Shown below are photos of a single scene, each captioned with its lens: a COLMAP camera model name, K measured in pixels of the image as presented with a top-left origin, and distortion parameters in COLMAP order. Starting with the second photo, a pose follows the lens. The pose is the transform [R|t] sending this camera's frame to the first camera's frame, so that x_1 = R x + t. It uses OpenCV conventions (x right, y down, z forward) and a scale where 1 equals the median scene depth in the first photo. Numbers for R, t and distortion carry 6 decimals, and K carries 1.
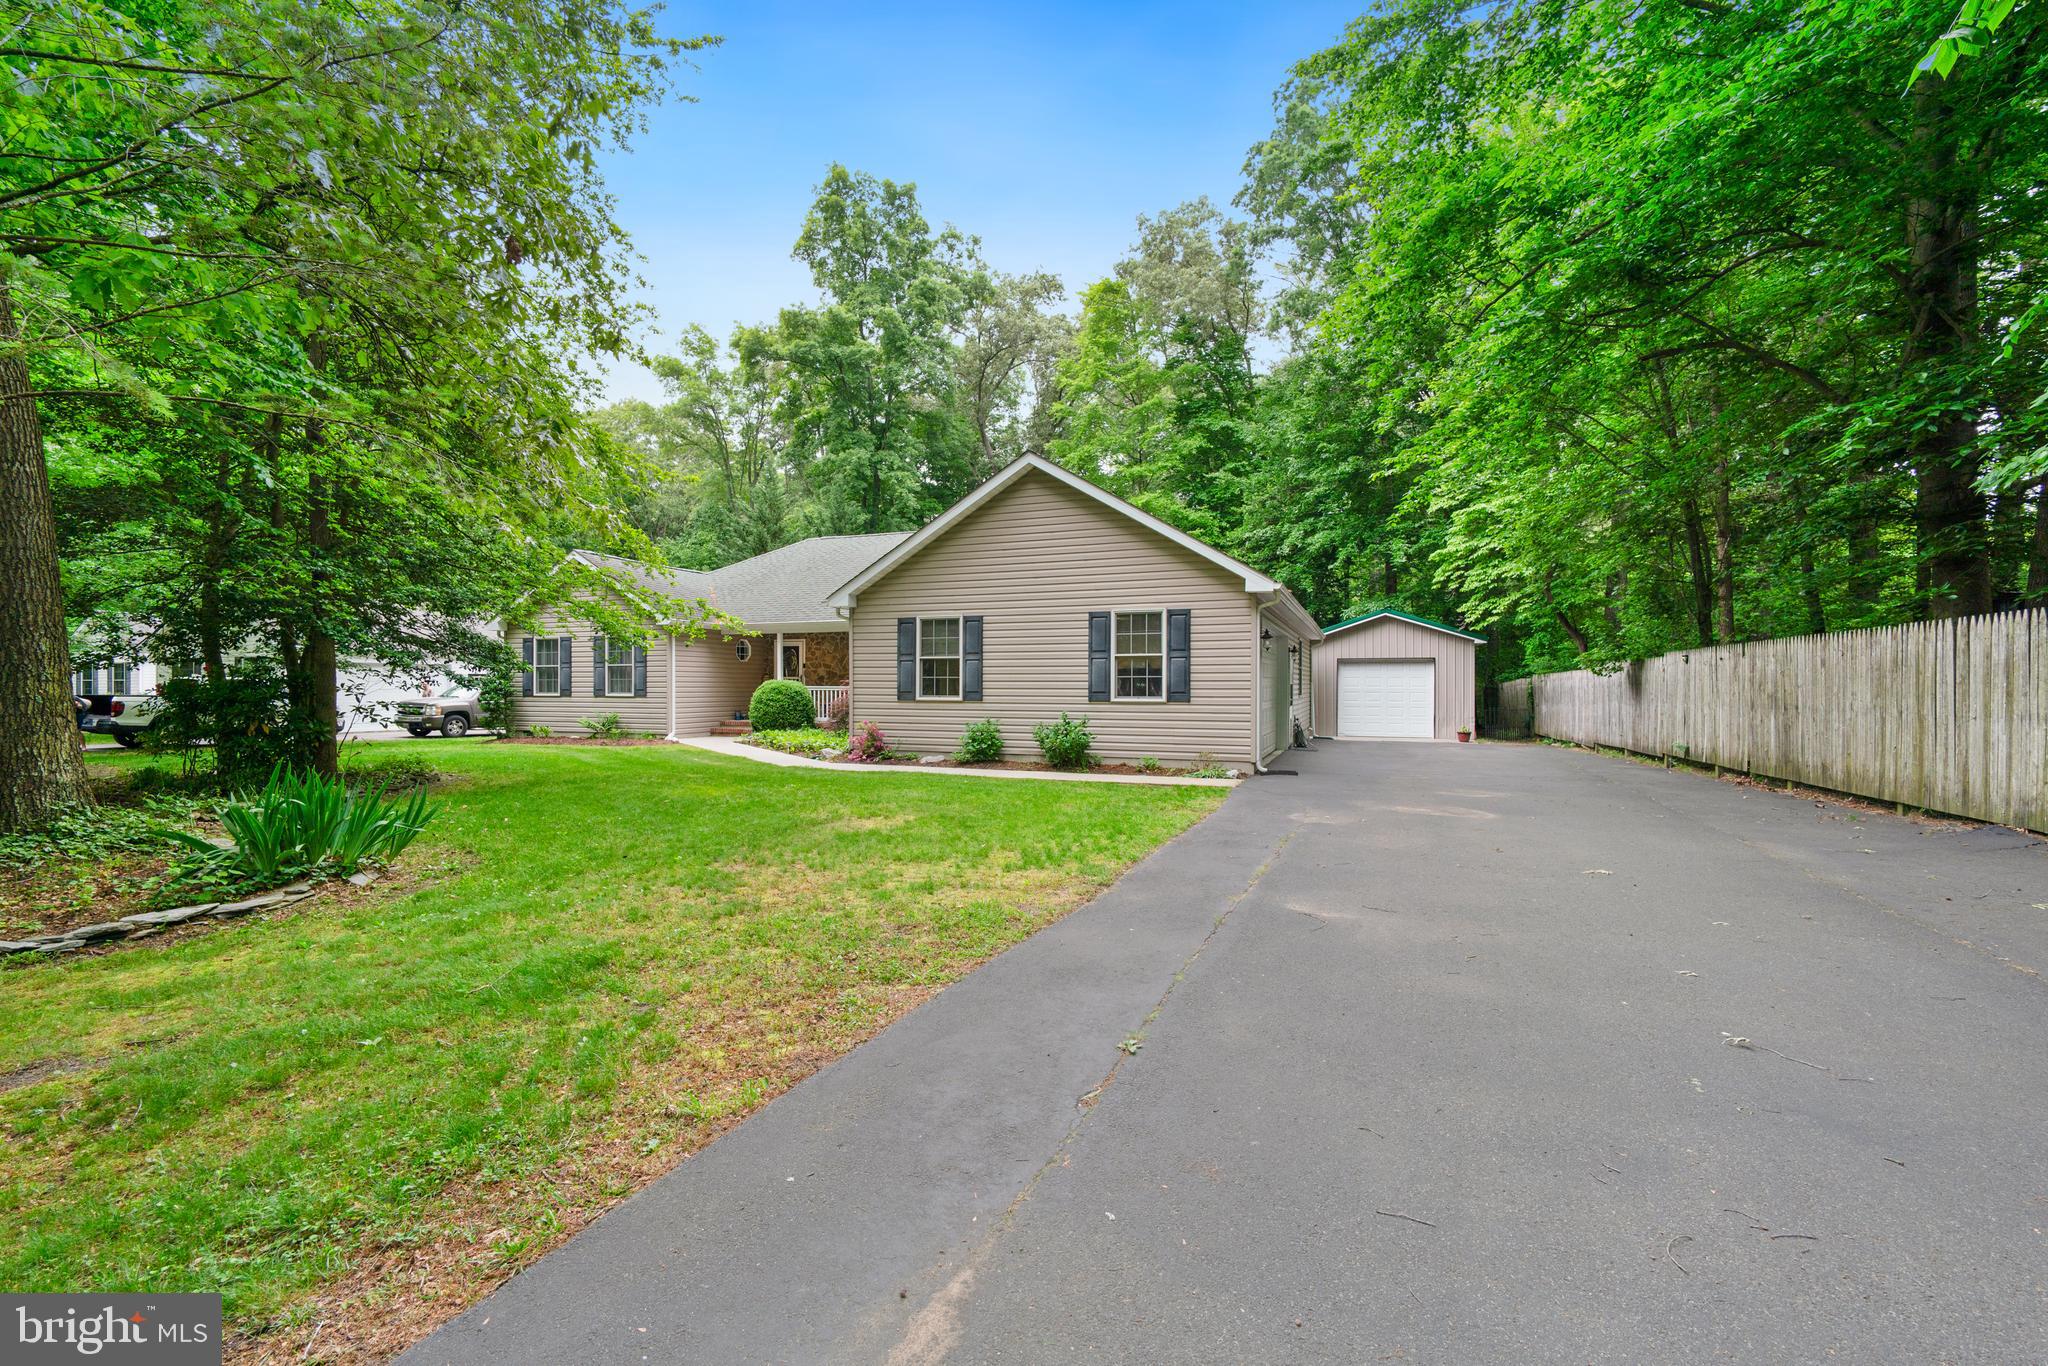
lens RADIAL K [[893.8, 0, 1024.4], [0, 893.8, 689.3], [0, 0, 1]] dist [0.000440, -0.000323]
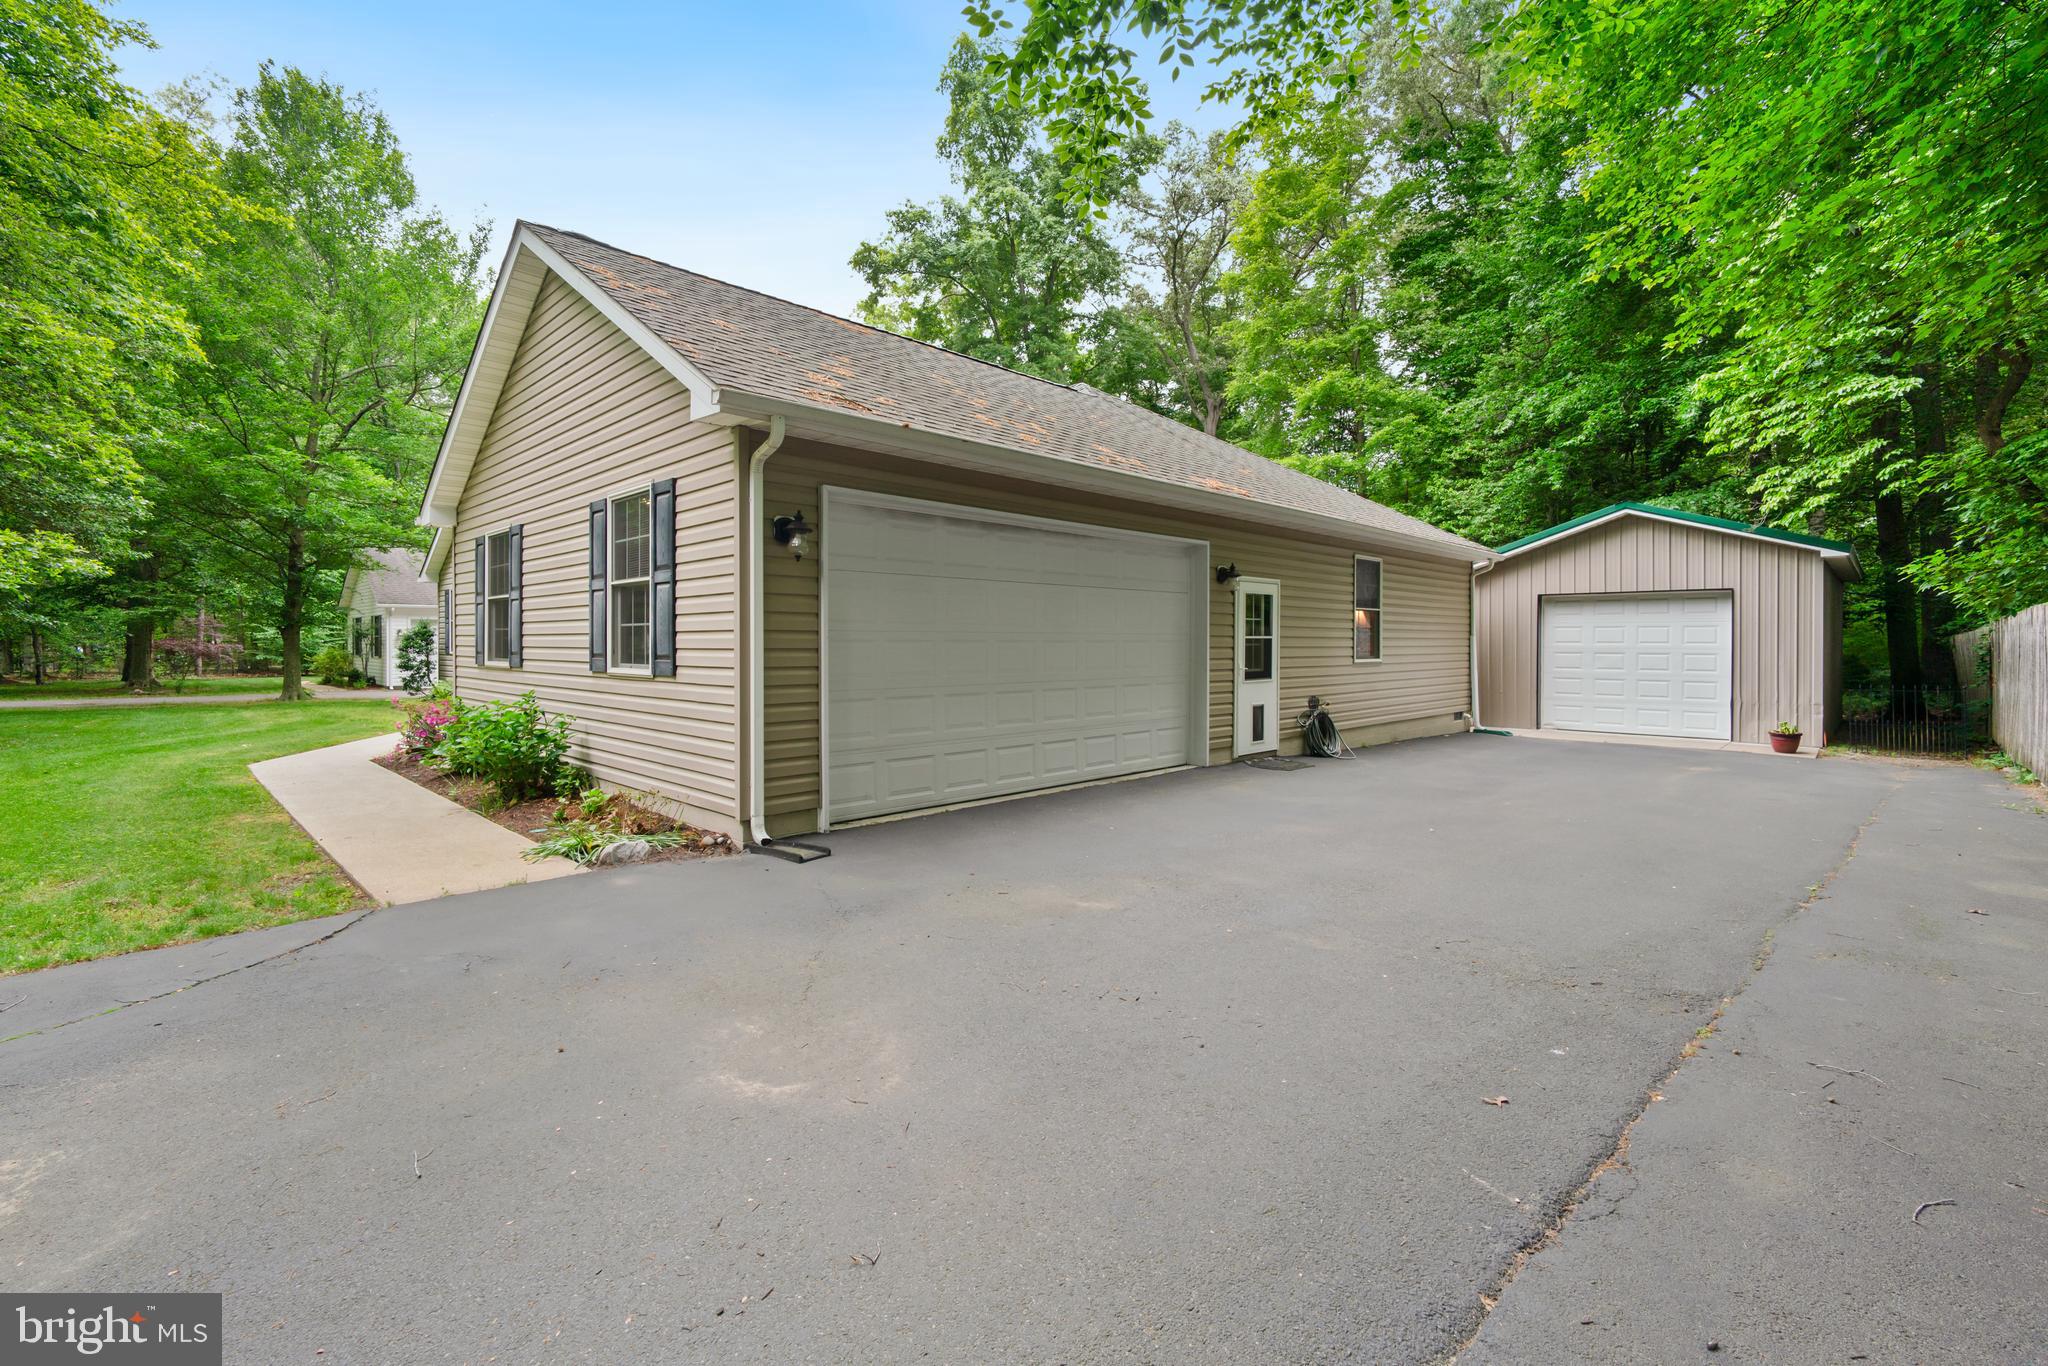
lens RADIAL K [[893.8, 0, 1073.2], [0, 893.8, 644.5], [0, 0, 1]] dist [0.000440, -0.000323]
pose [[0.928260, -0.002188, -0.371925, 0.362330], [0.003650, 0.999988, 0.003228, -0.006994], [0.371914, -0.004354, 0.928257, 0.453050]]
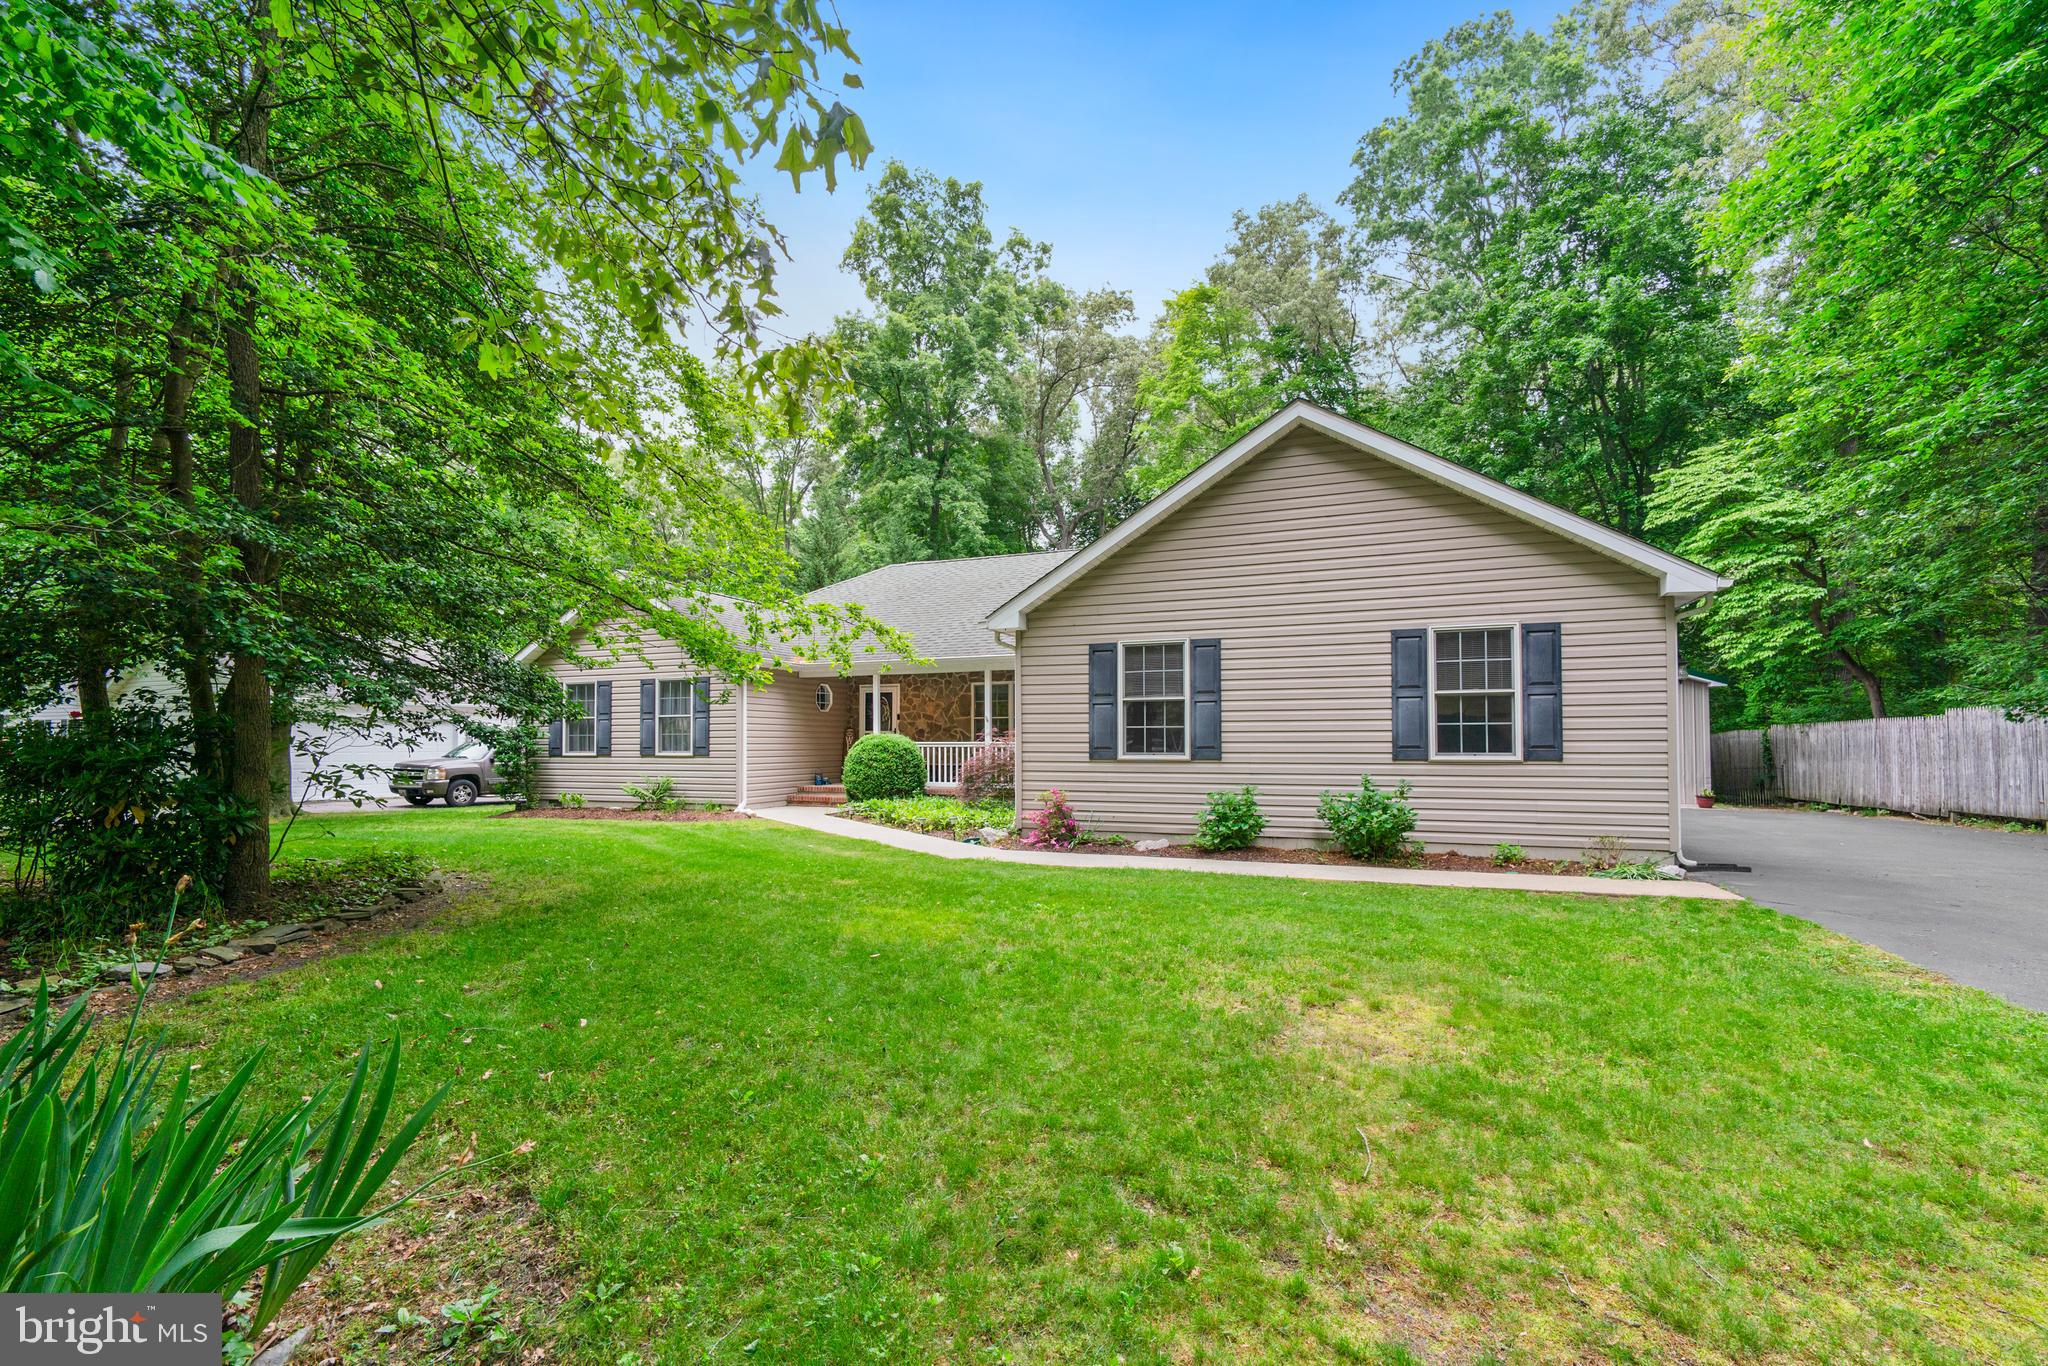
lens RADIAL K [[893.8, 0, 1027.9], [0, 893.8, 725.0], [0, 0, 1]] dist [0.000440, -0.000323]
pose [[0.999991, -0.004235, -0.000705, -0.143723], [0.004216, 0.999673, -0.025238, 0.001720], [0.000812, 0.025235, 0.999681, 0.219953]]
